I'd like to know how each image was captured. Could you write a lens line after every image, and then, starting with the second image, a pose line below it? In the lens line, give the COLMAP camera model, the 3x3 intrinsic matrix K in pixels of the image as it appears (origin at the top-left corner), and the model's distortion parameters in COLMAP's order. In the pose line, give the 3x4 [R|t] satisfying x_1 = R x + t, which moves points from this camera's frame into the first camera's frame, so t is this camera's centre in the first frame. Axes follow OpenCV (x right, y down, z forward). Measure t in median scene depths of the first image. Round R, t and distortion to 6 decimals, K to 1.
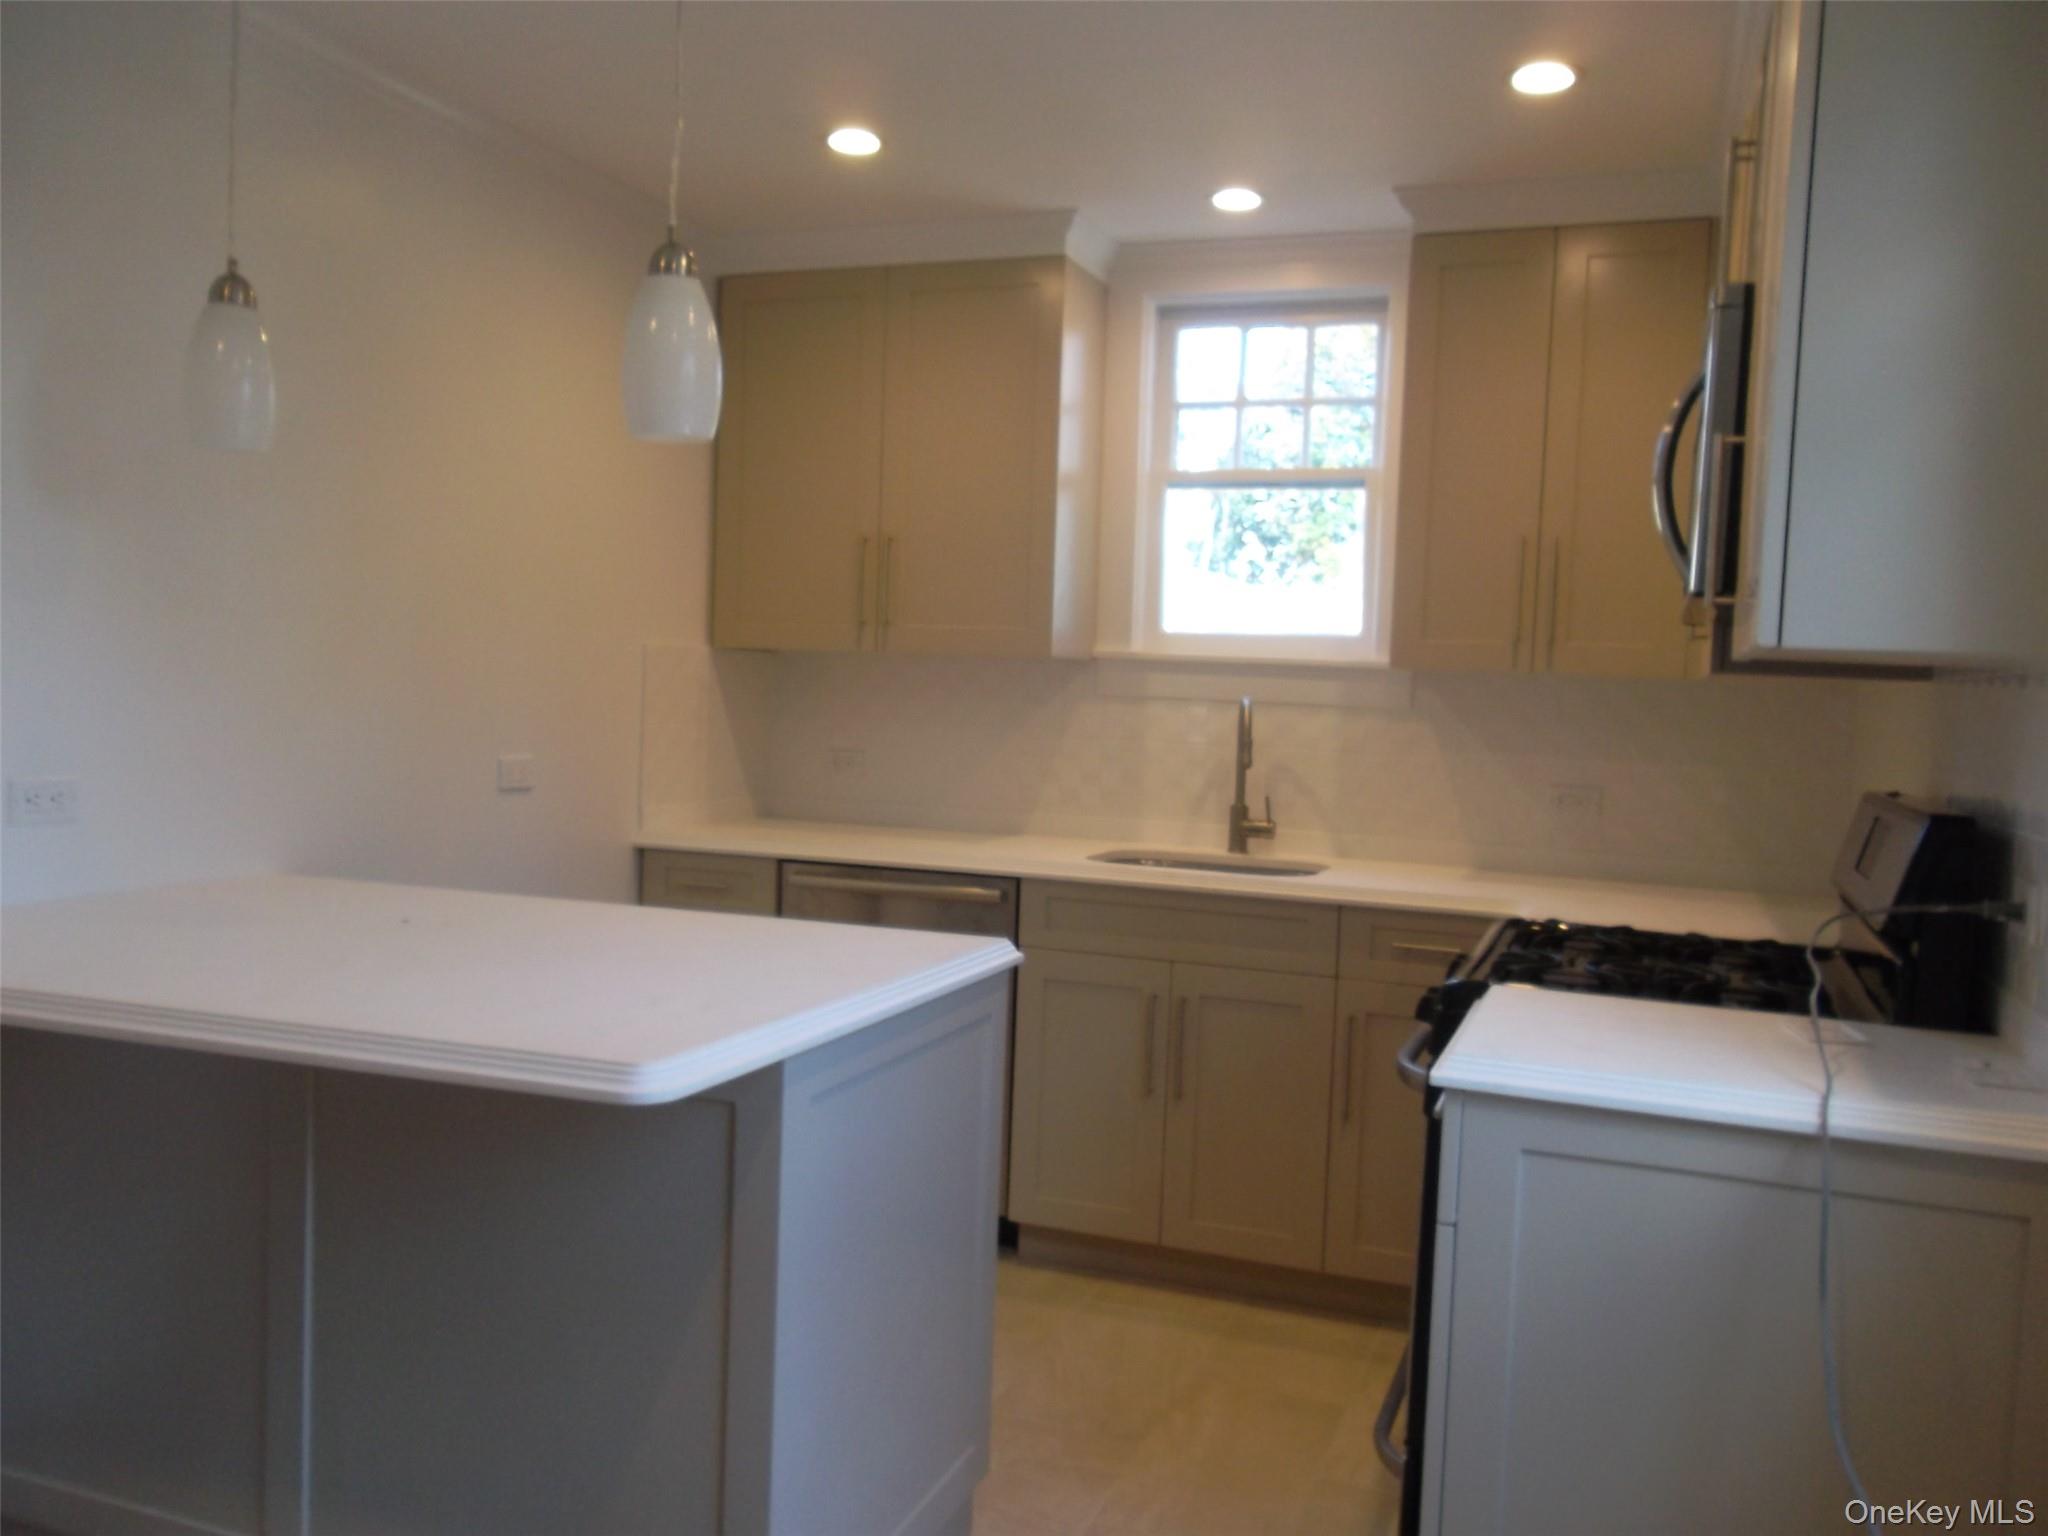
lens RADIAL K [[1679.1, 0, 1024.0], [0, 1679.1, 768.0], [0, 0, 1]] dist [0.003454, 0.002519]
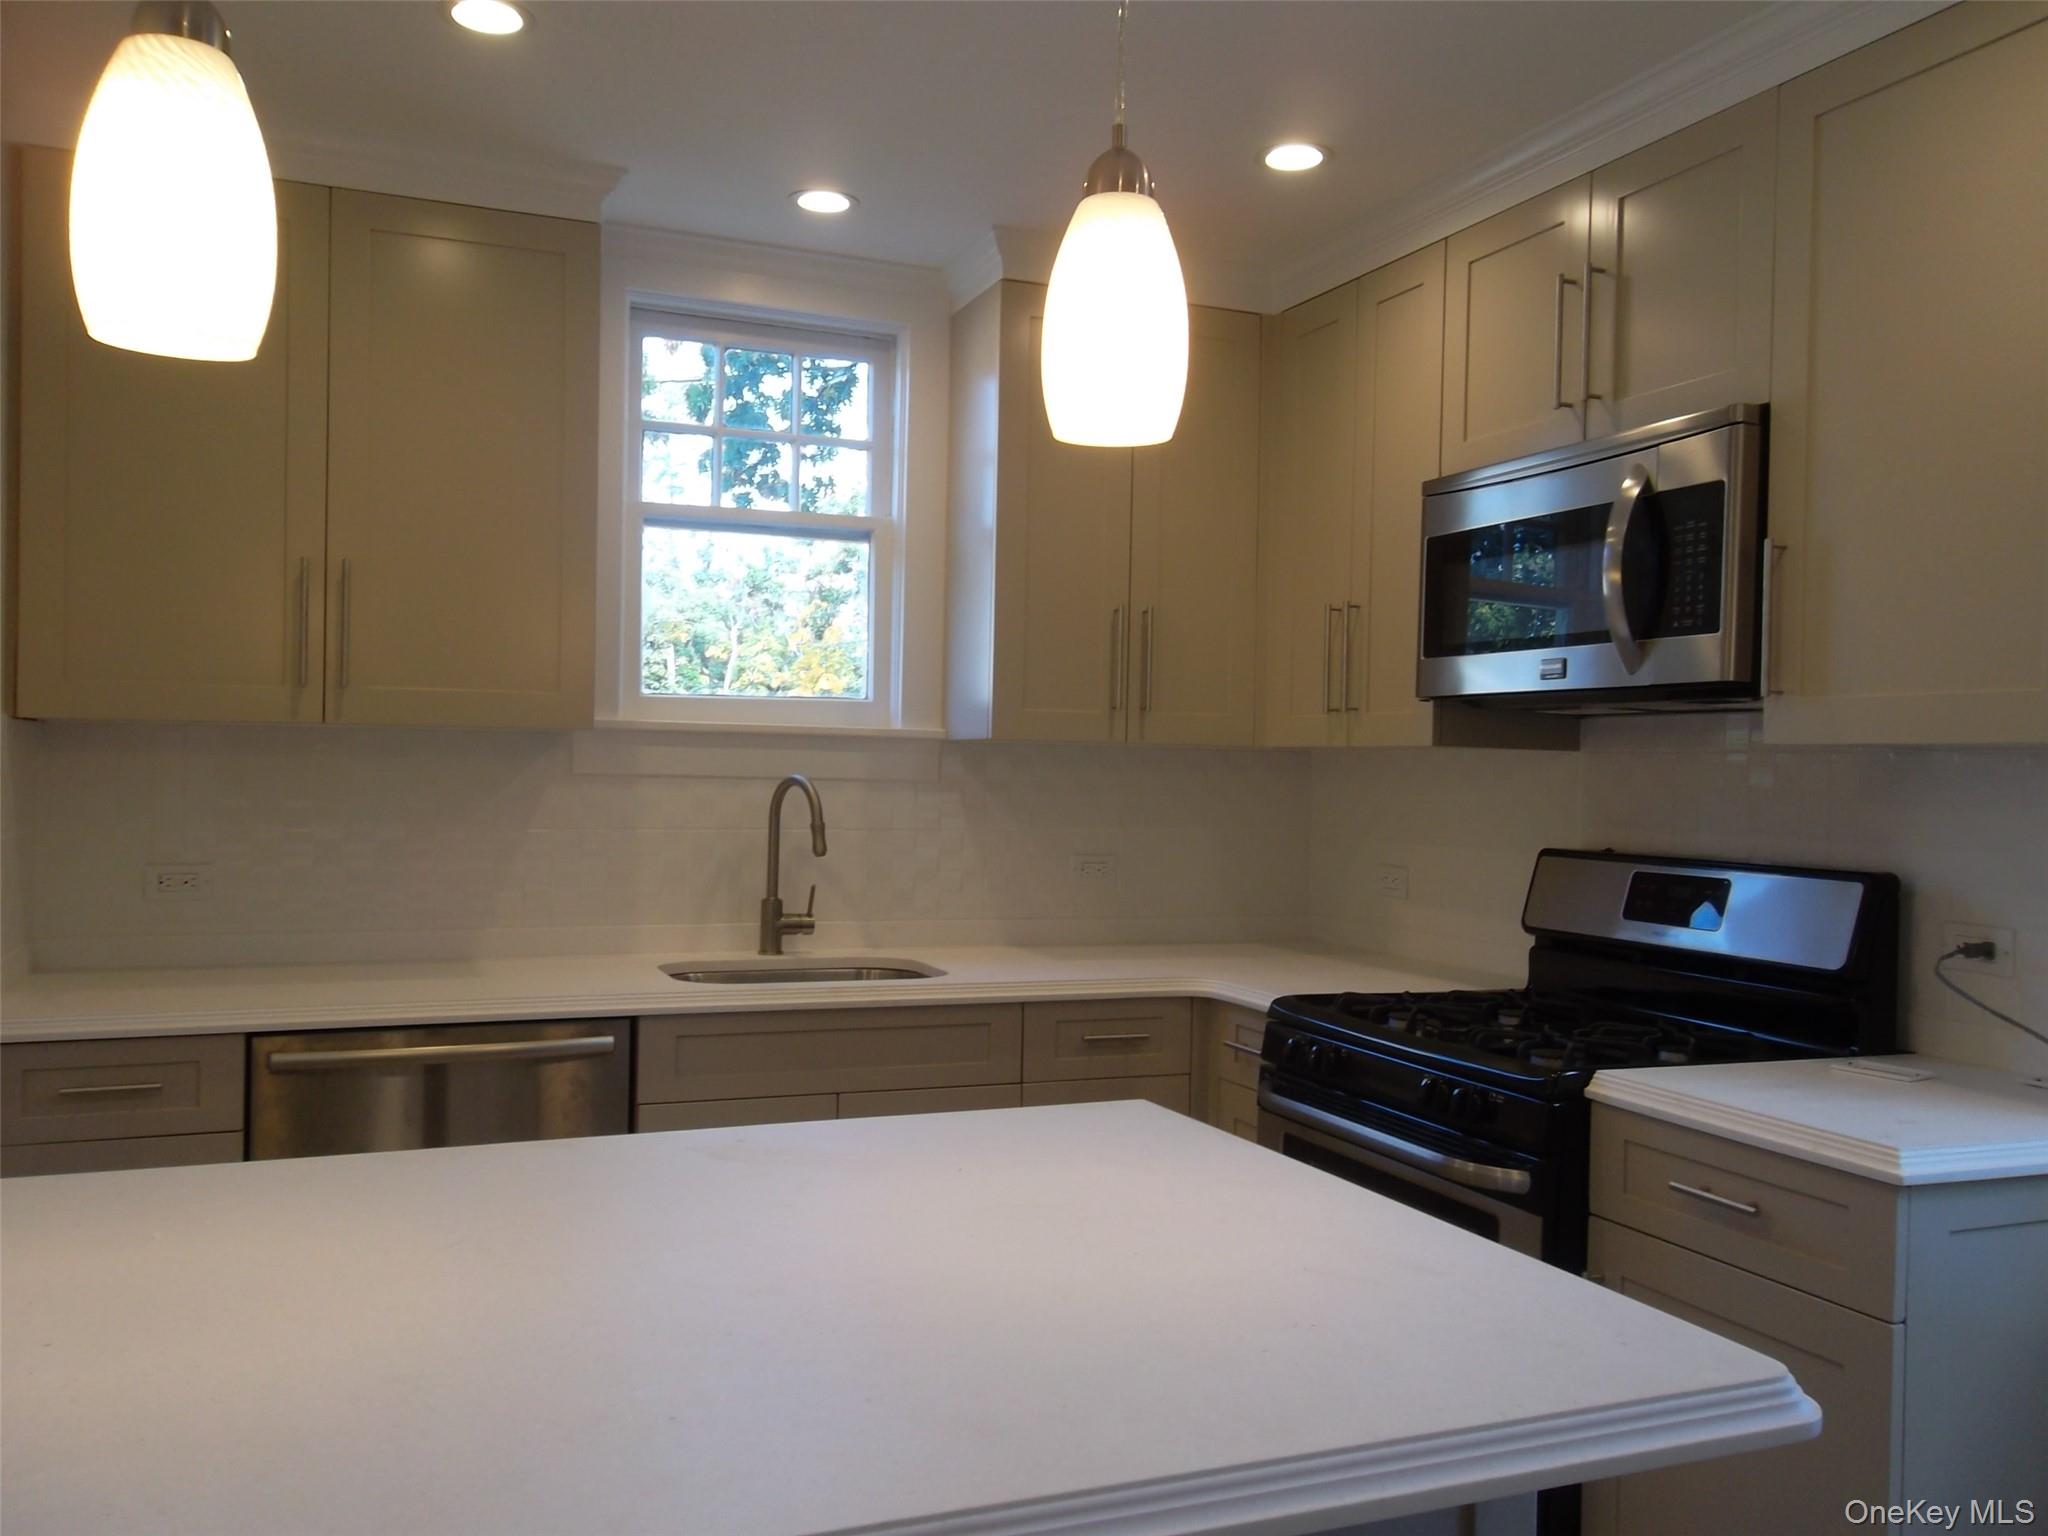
lens RADIAL K [[1679.1, 0, 1024.0], [0, 1679.1, 768.0], [0, 0, 1]] dist [0.003454, 0.002519]
pose [[0.734603, -0.024789, 0.678044, -0.359592], [0.043721, 0.998985, -0.010847, -0.030188], [-0.677087, 0.037613, 0.734942, 0.276416]]
